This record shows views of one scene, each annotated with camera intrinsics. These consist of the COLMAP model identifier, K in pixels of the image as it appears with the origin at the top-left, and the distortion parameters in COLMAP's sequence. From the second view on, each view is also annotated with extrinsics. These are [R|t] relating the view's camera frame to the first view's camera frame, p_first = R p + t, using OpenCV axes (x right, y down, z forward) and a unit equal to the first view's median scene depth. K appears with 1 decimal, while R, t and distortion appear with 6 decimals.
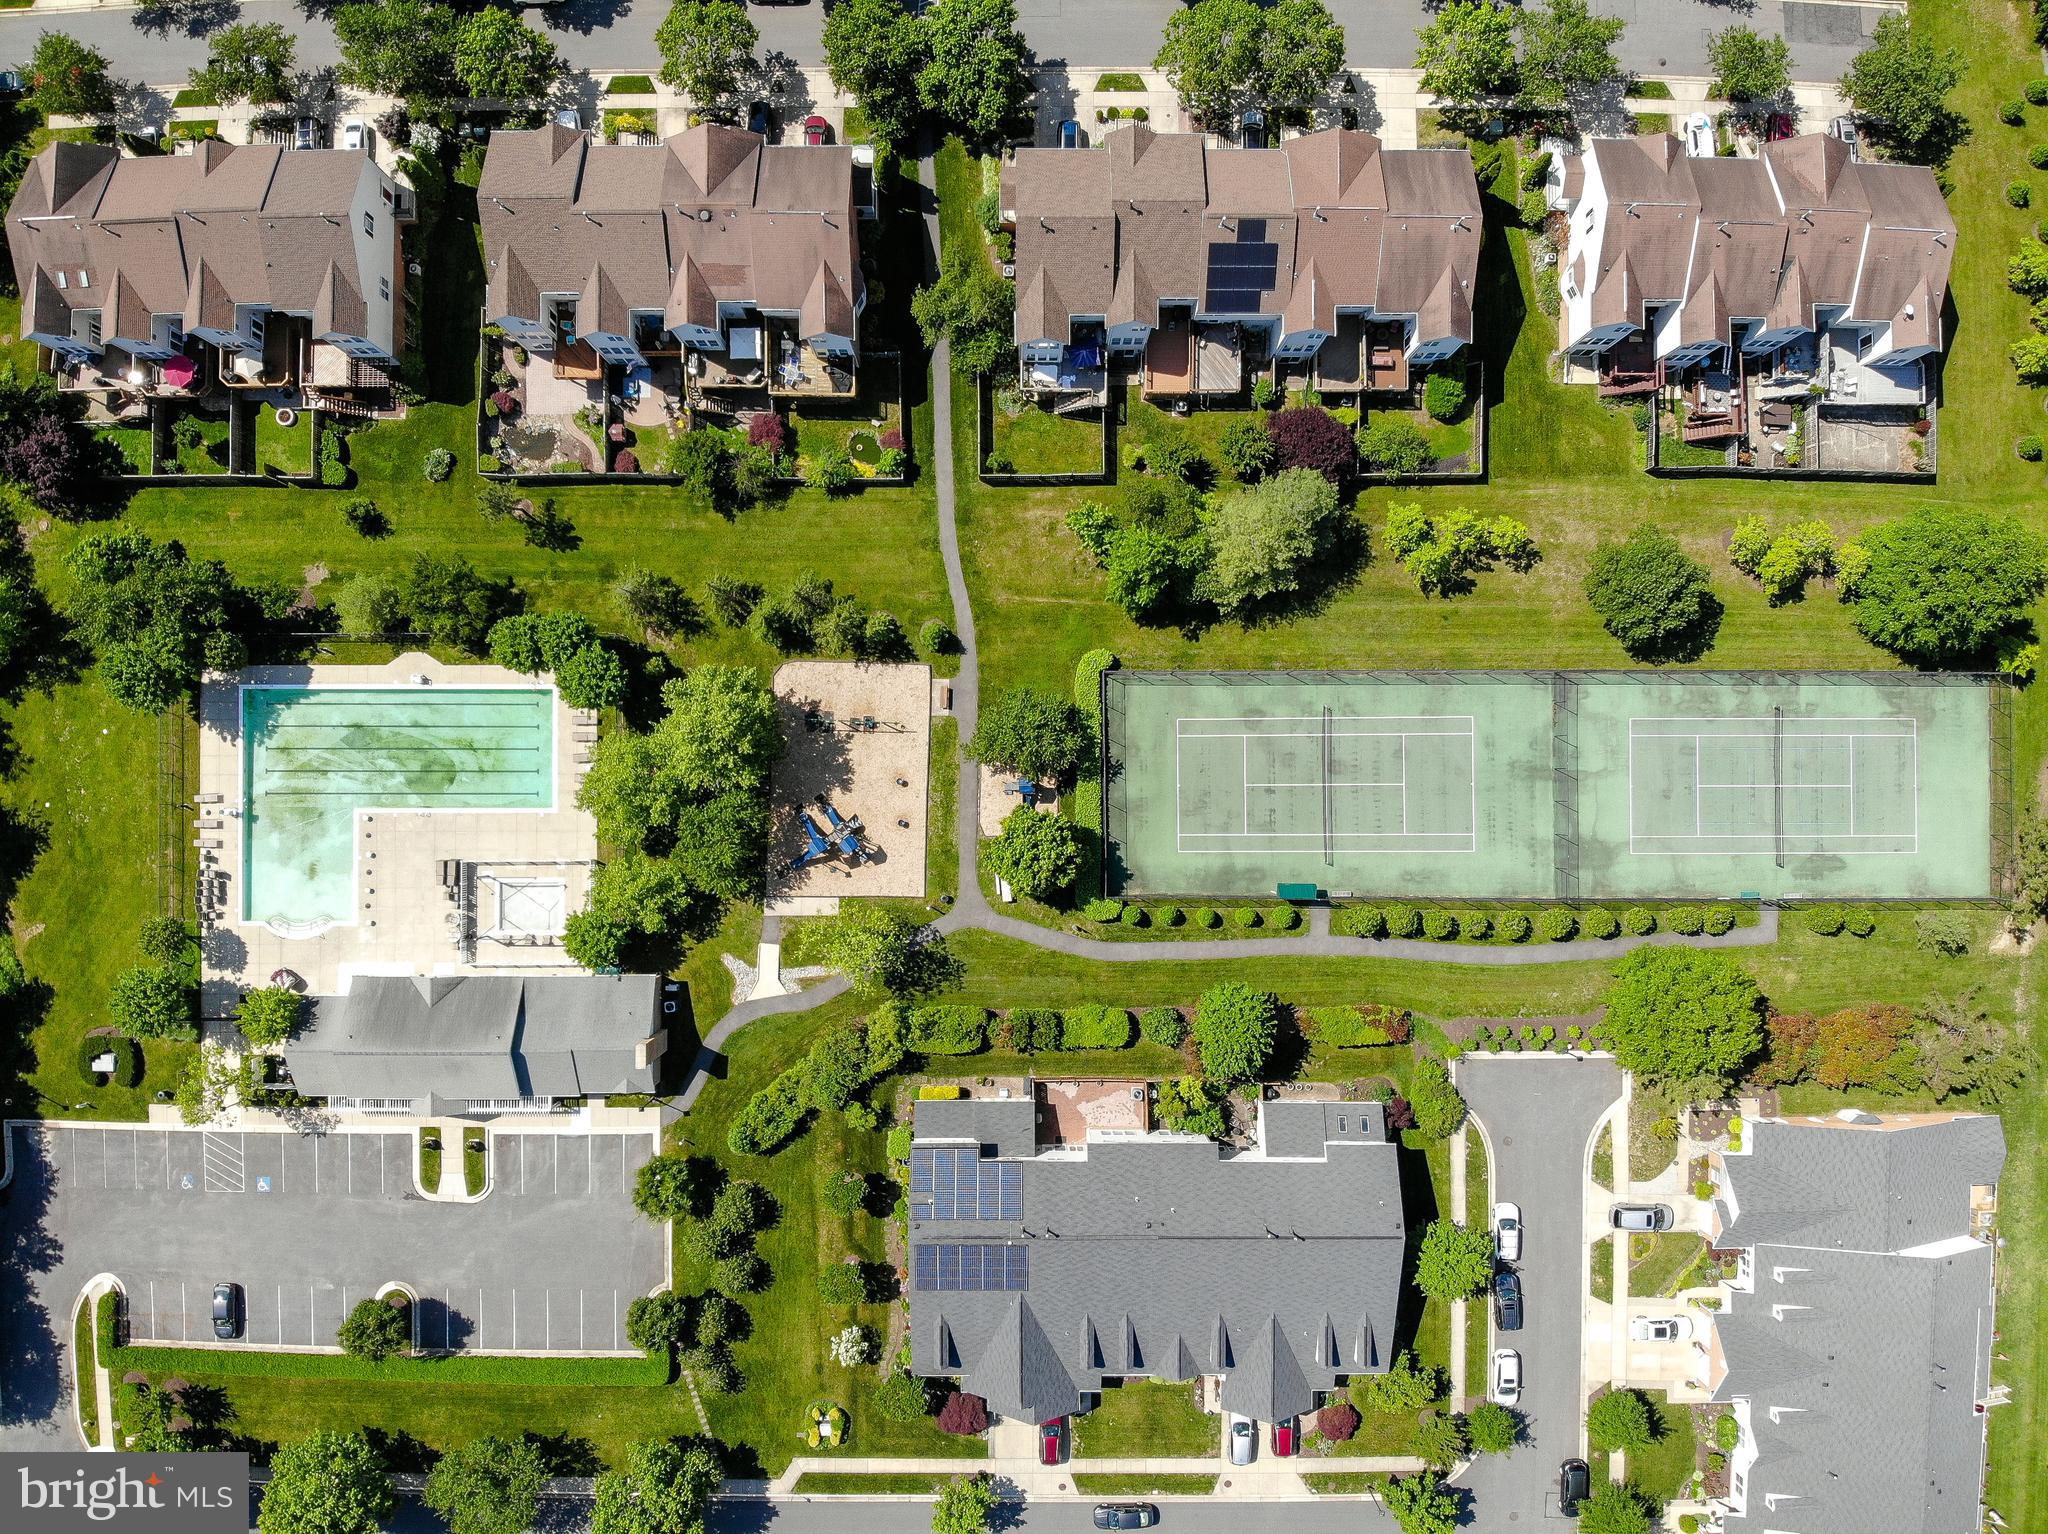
lens RADIAL K [[1503.4, 0, 1013.6], [0, 1503.4, 785.9], [0, 0, 1]] dist [0.059356, -0.180392]
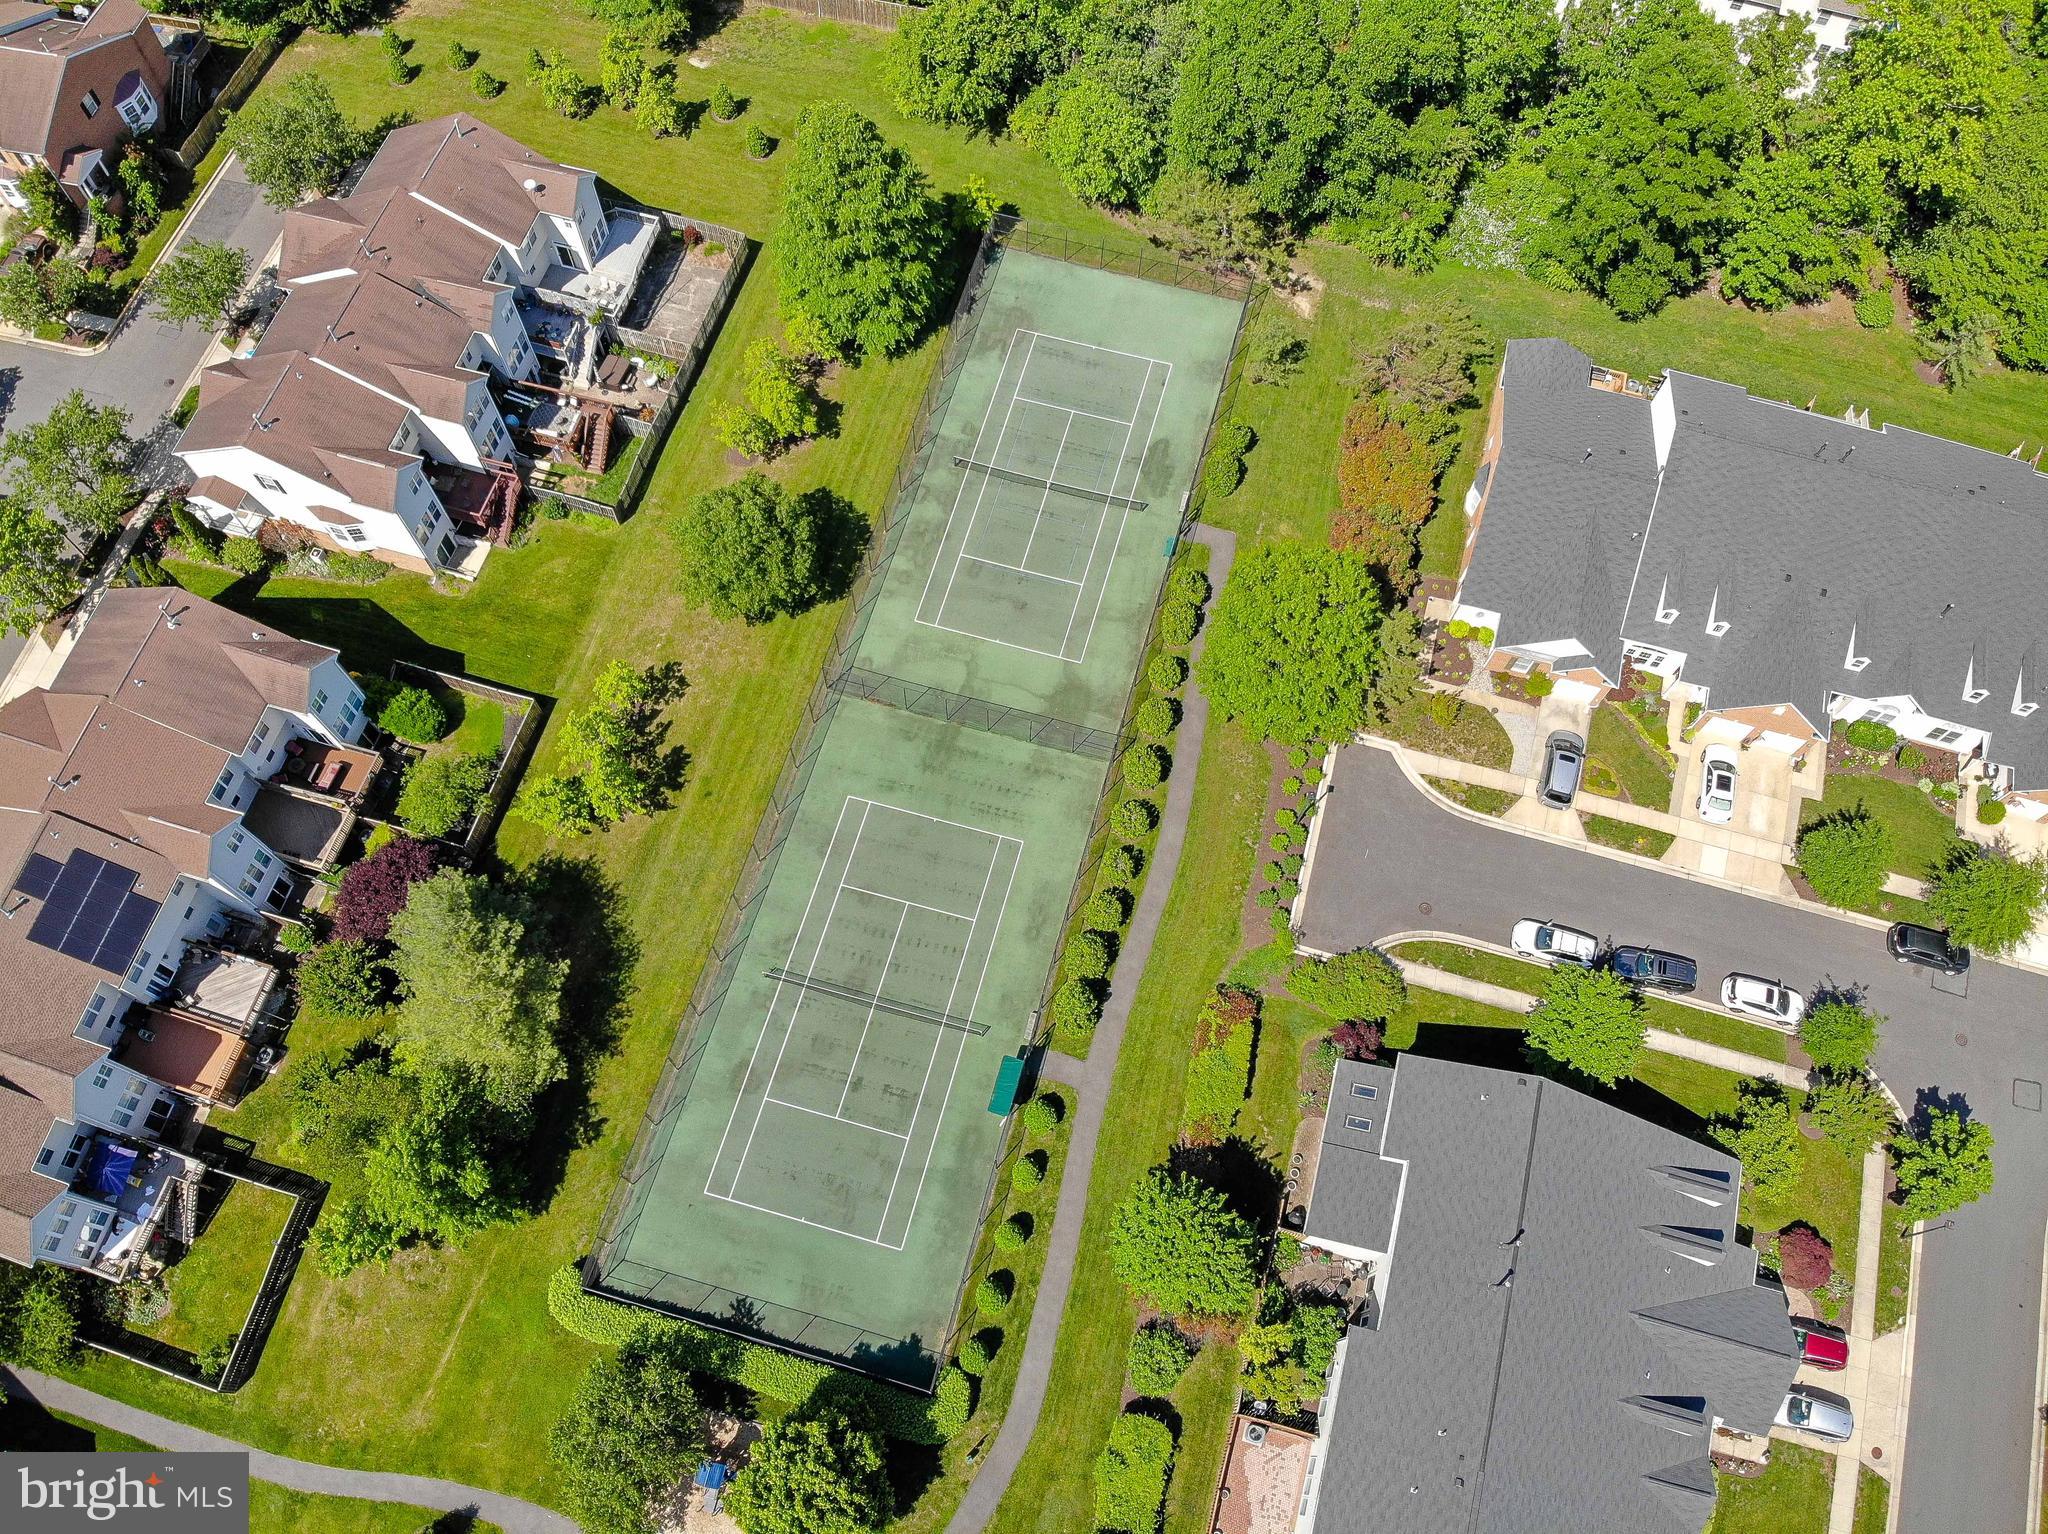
lens RADIAL K [[1503.4, 0, 1013.6], [0, 1503.4, 785.9], [0, 0, 1]] dist [0.059356, -0.180392]
pose [[0.276111, -0.881577, 0.382863, 0.052776], [0.961006, 0.259525, -0.095473, 0.102089], [-0.015196, 0.394295, 0.918858, 0.331004]]
